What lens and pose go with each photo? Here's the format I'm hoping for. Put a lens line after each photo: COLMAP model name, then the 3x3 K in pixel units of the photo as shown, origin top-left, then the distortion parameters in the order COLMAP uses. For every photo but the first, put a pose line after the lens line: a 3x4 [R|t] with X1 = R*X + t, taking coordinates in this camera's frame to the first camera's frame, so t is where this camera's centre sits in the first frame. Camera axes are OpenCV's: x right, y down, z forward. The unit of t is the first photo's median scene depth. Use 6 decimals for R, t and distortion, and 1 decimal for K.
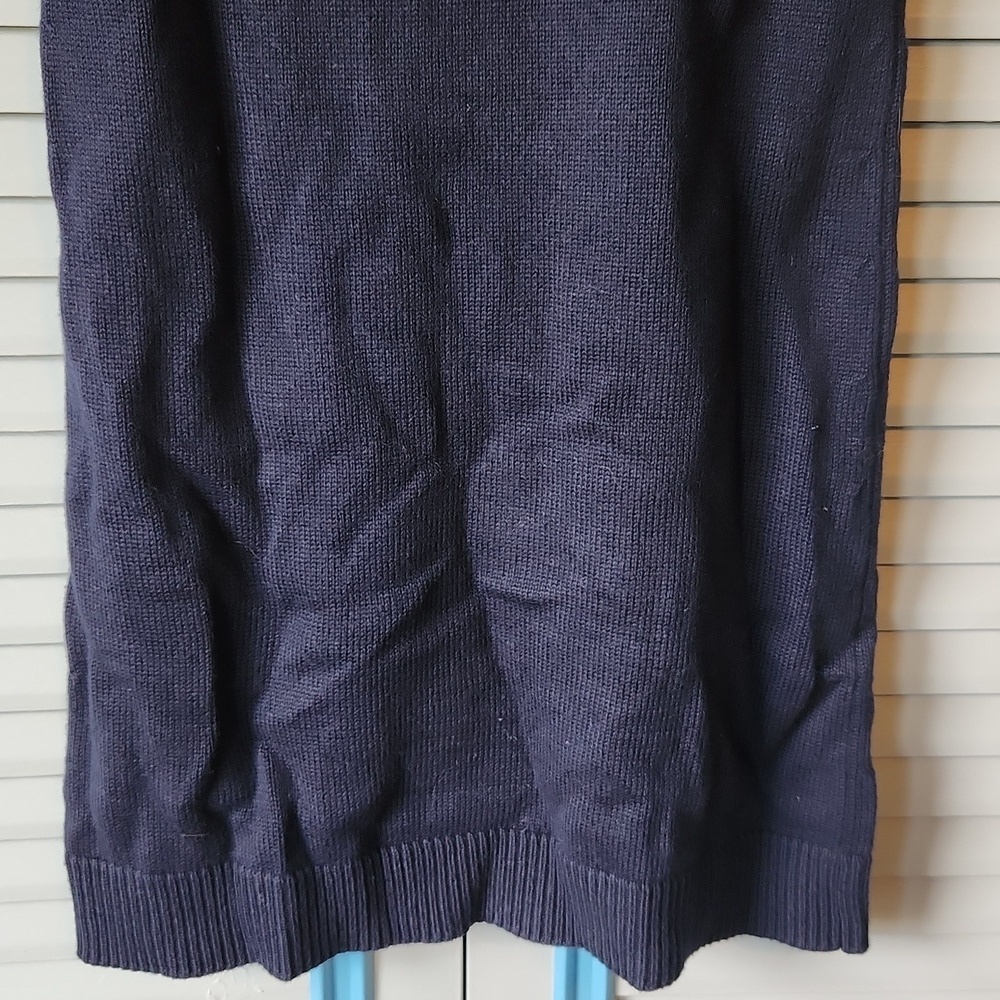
lens RADIAL K [[1502.7, 0, 500.0], [0, 1502.7, 500.0], [0, 0, 1]] dist [0.062817, -0.108941]
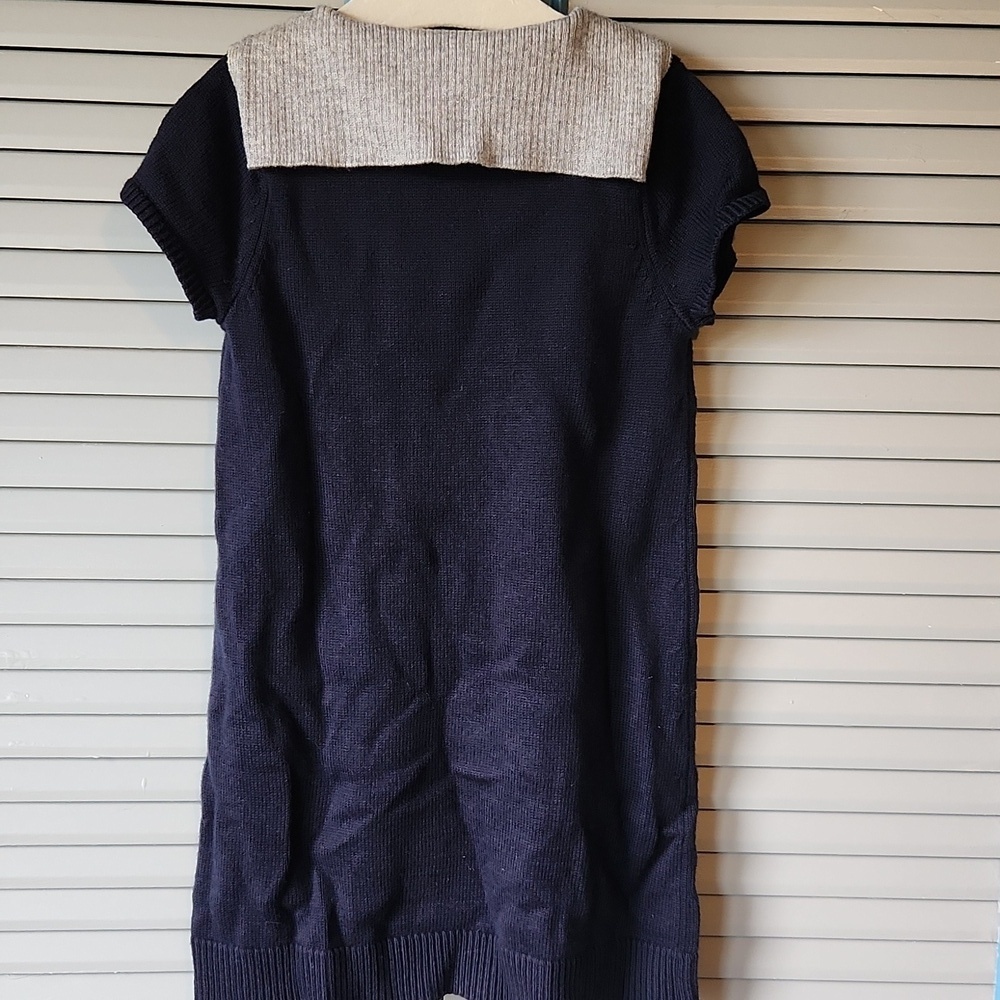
lens RADIAL K [[1502.7, 0, 500.0], [0, 1502.7, 500.0], [0, 0, 1]] dist [0.062817, -0.108941]
pose [[0.998865, 0.016835, -0.044554, 0.110876], [-0.024534, 0.983663, -0.178337, 0.060815], [0.040824, 0.179228, 0.982960, -0.696783]]
